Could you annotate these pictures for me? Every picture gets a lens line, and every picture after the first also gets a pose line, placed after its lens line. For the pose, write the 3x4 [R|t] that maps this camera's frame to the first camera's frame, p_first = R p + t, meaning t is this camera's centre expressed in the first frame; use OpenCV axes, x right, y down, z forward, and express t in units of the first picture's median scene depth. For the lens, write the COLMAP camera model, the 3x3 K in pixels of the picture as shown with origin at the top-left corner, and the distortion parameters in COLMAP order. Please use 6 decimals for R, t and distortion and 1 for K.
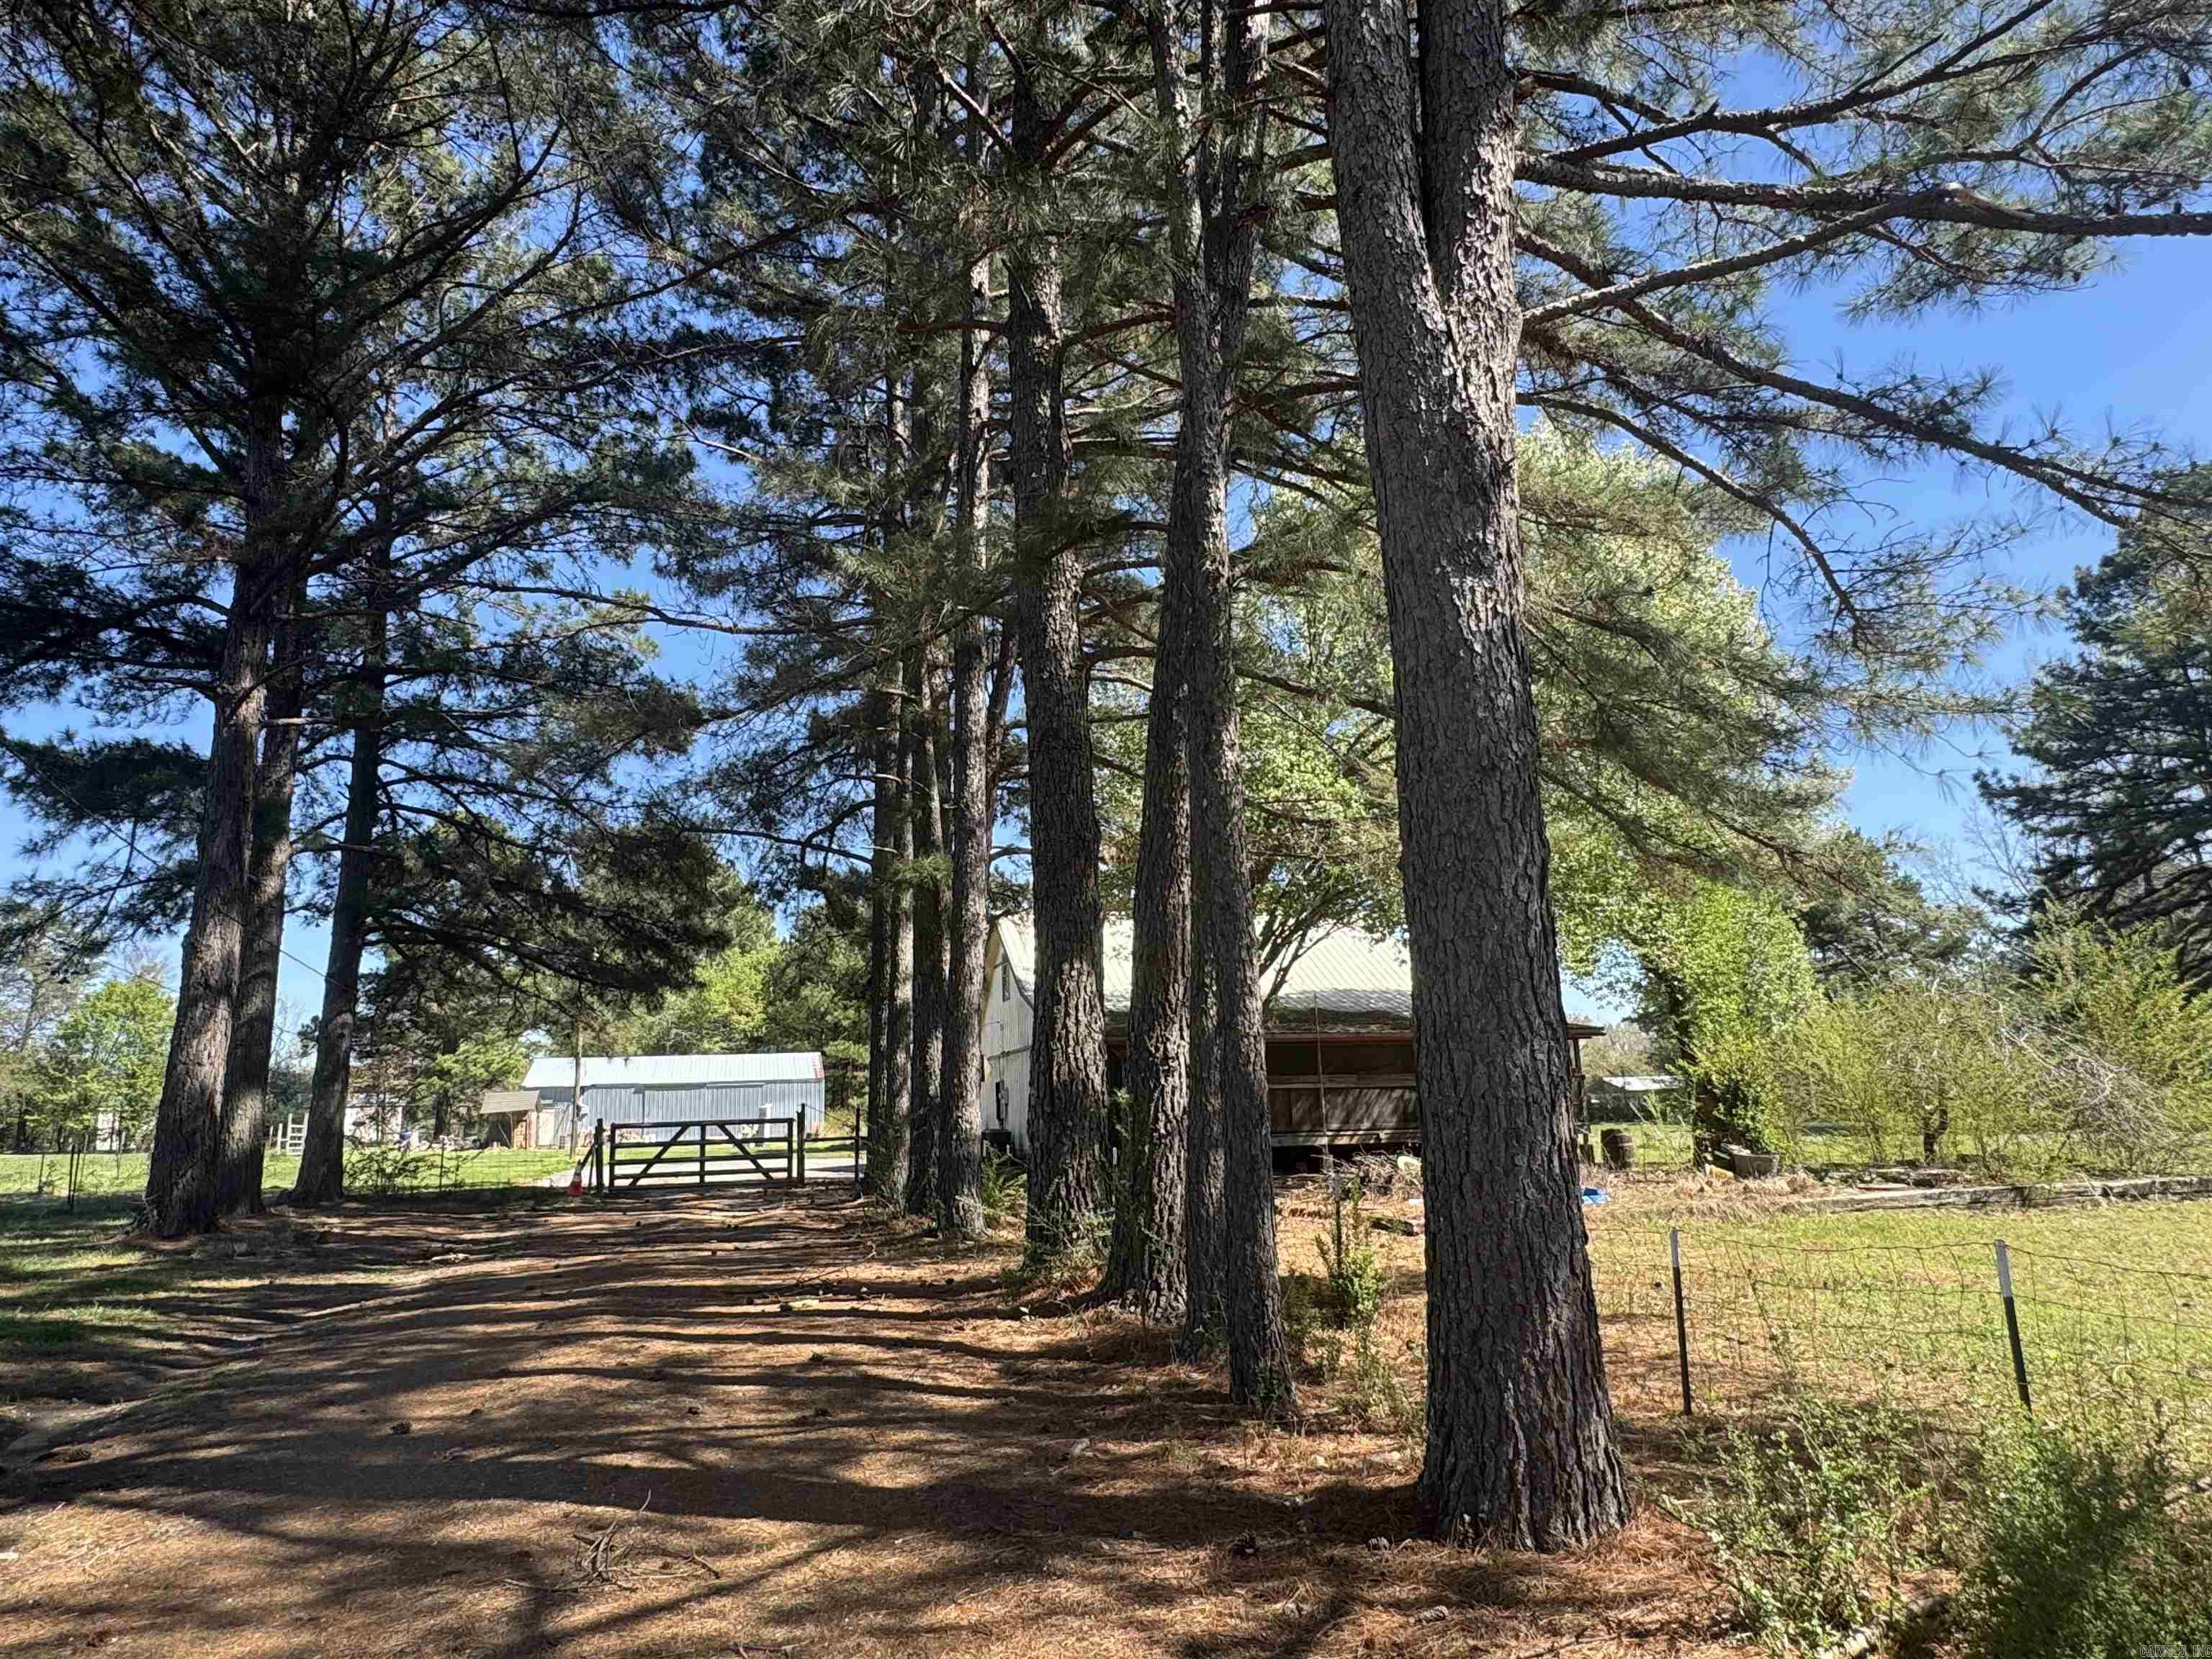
lens RADIAL K [[1375.8, 0, 1102.0], [0, 1375.8, 823.8], [0, 0, 1]] dist [0.004430, 0.004100]
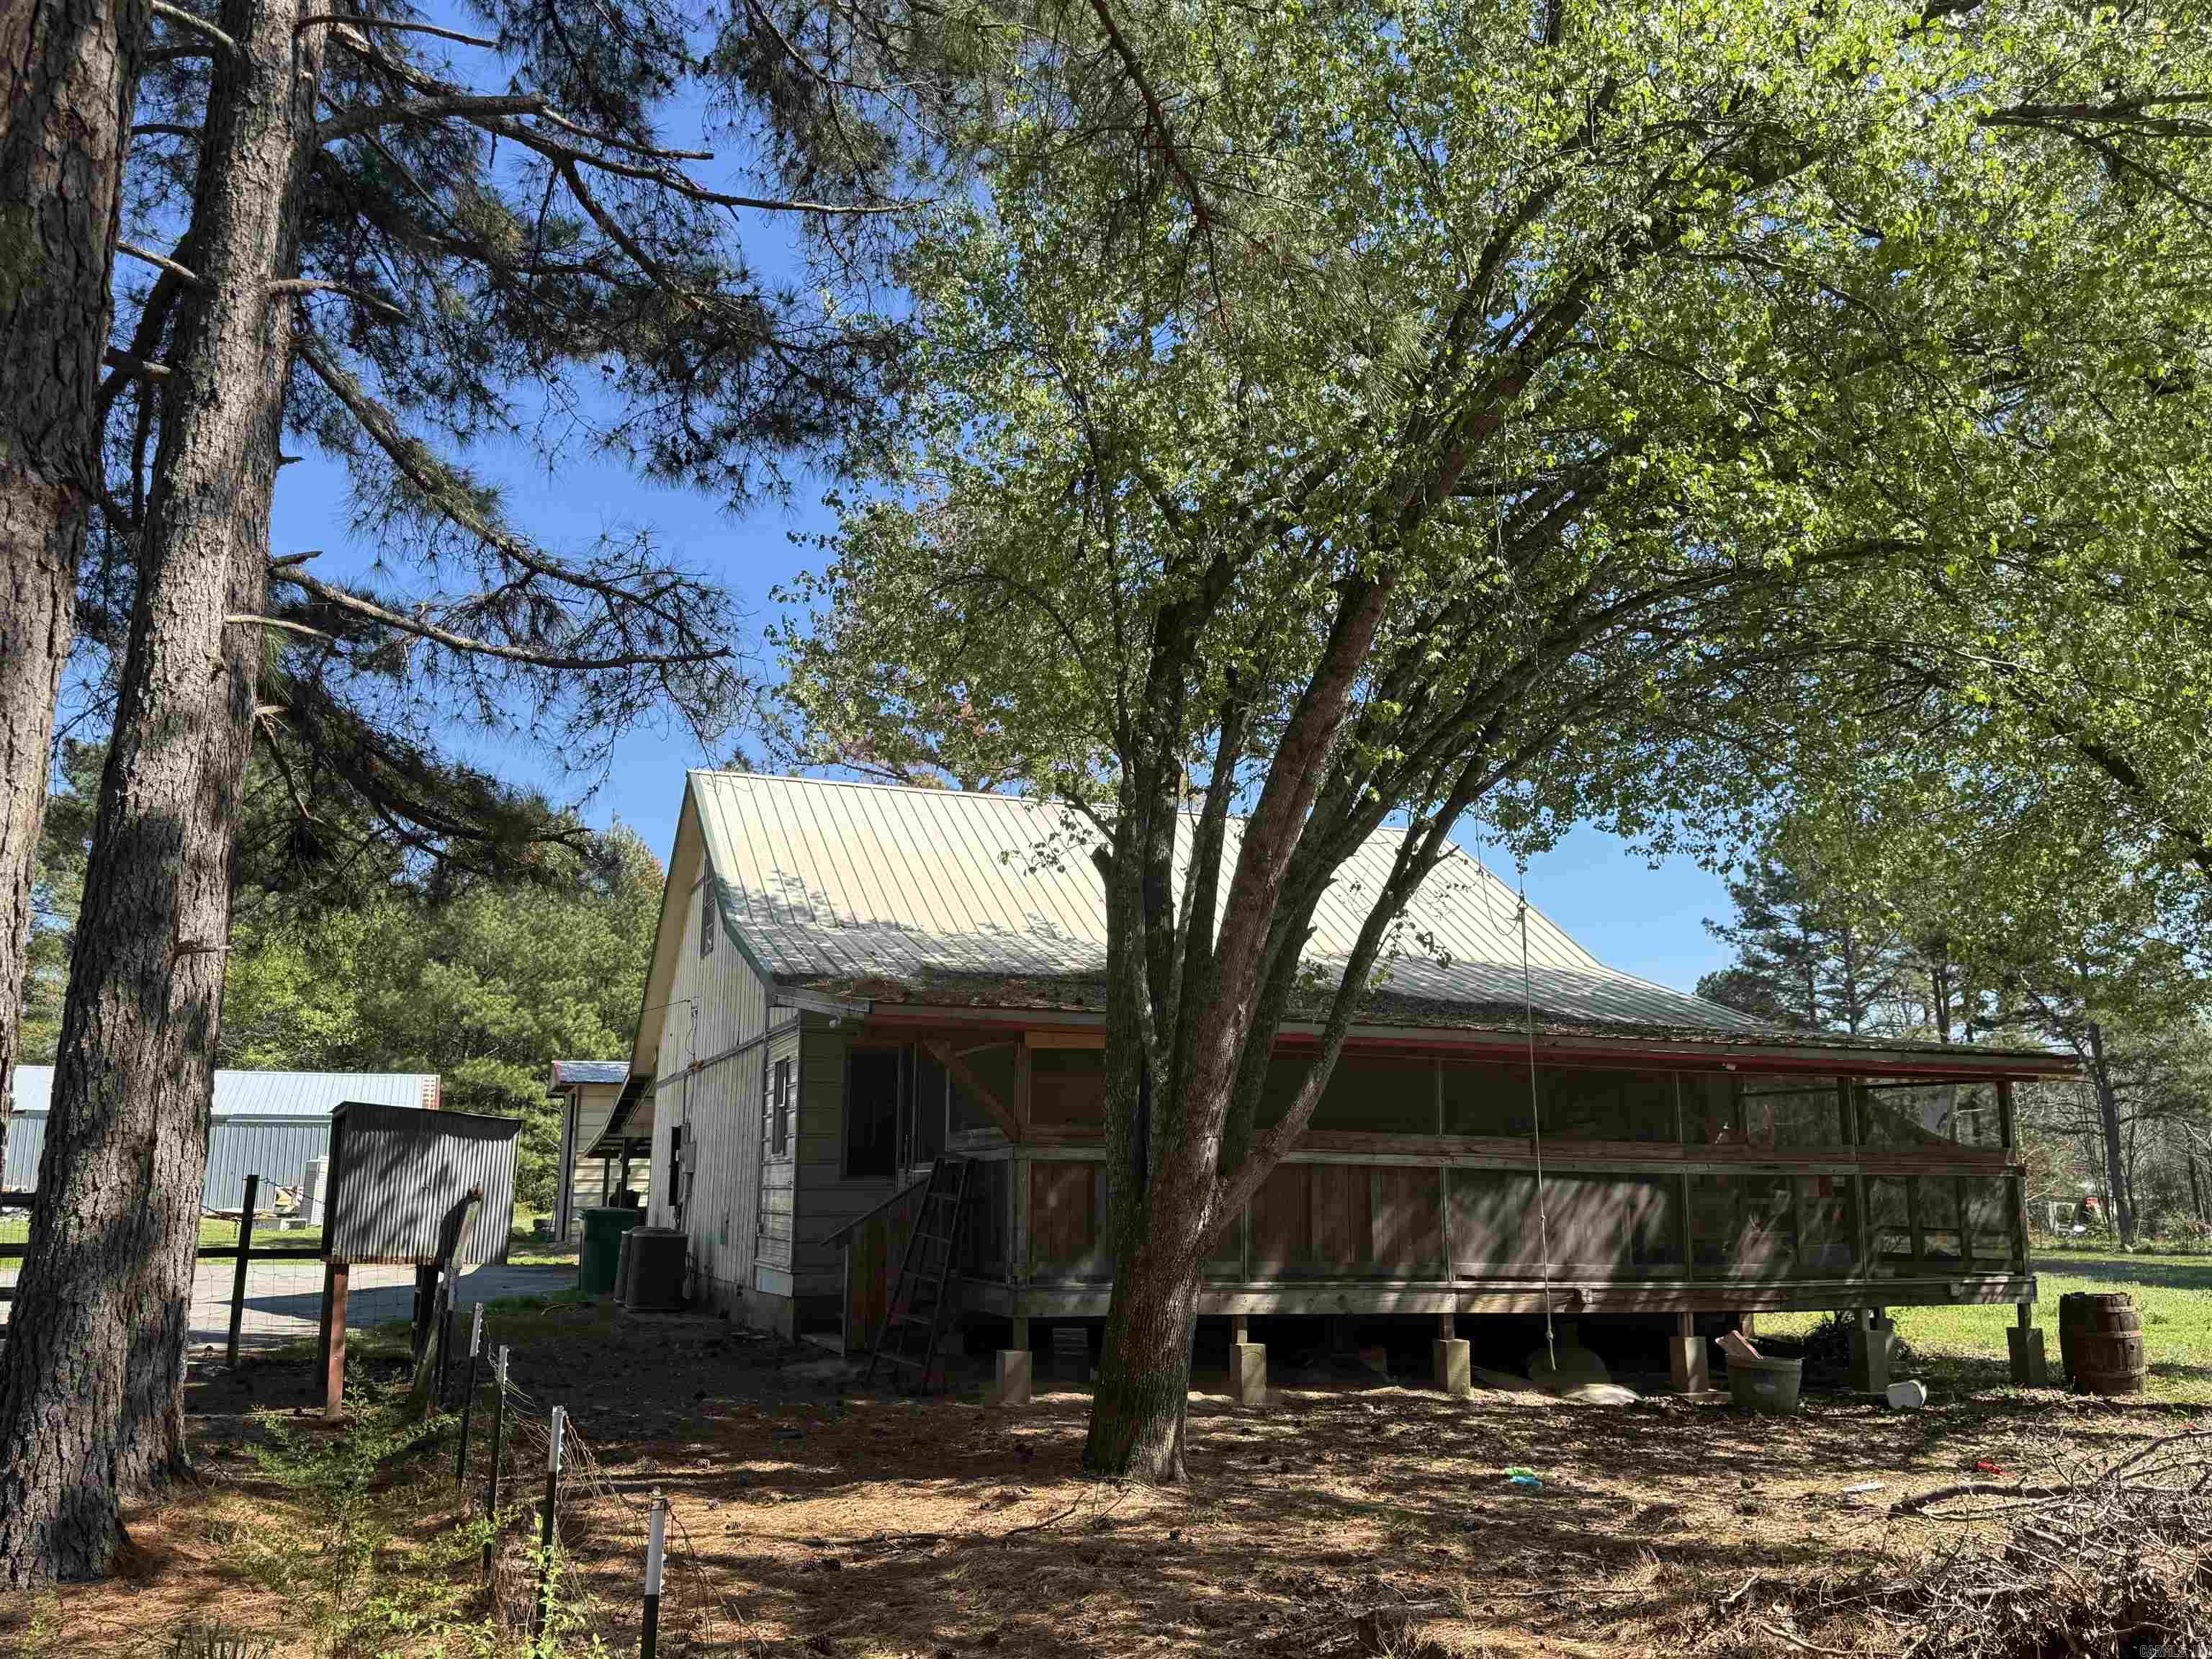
lens RADIAL K [[1792.8, 0, 1106.0], [0, 1792.8, 829.5], [0, 0, 1]] dist [0.145904, -0.253850]
pose [[0.993603, 0.058290, 0.096727, 0.008910], [-0.059395, 0.998198, 0.008580, 0.141555], [-0.096053, -0.014270, 0.995274, 0.726446]]
